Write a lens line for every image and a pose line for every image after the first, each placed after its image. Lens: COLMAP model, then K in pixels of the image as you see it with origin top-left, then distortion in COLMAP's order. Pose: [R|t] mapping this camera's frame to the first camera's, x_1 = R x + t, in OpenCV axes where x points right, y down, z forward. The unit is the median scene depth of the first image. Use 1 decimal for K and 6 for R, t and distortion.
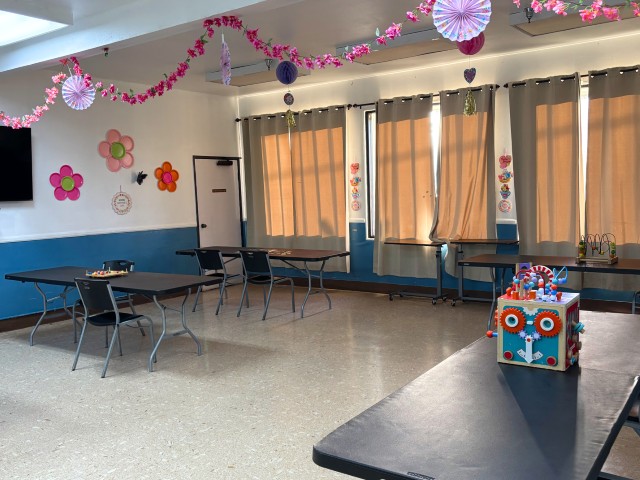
lens RADIAL K [[601.5, 0, 320.0], [0, 601.5, 240.0], [0, 0, 1]] dist [0.033424, -0.001383]
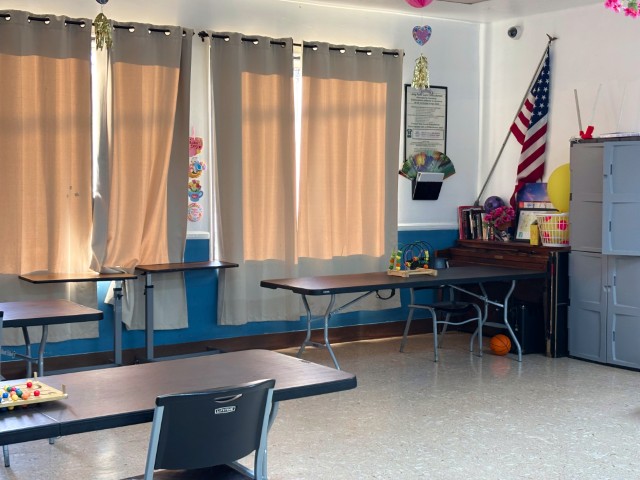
lens RADIAL K [[978.2, 0, 320.0], [0, 978.2, 240.0], [0, 0, 1]] dist [0.151624, -0.050280]
pose [[0.339045, -0.023844, 0.940468, -0.672543], [0.063984, 0.997948, 0.002234, -0.019299], [-0.938592, 0.059418, 0.339875, 0.500372]]
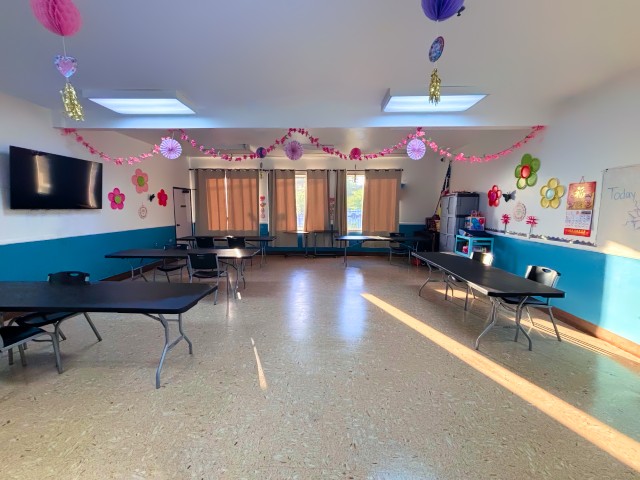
lens RADIAL K [[272.0, 0, 320.1], [0, 272.0, 236.5], [0, 0, 1]] dist [0.000043, -0.000051]
pose [[0.831191, -0.022419, 0.555534, -0.369284], [0.014099, 0.999715, 0.019249, 0.001769], [-0.555808, -0.008167, 0.831271, 0.075809]]
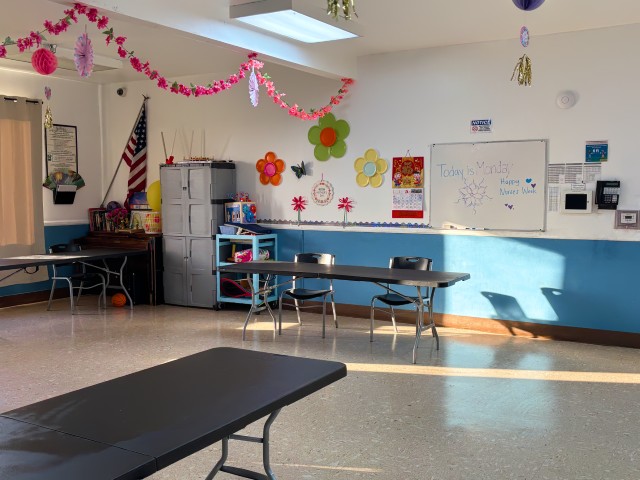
lens RADIAL K [[686.7, 0, 306.8], [0, 686.7, 238.4], [0, 0, 1]] dist [0.047237, -0.021452]
pose [[-0.076124, -0.038406, 0.996358, -0.749537], [0.088975, 0.995010, 0.045152, -0.014084], [-0.993121, 0.092088, -0.072327, 0.450148]]
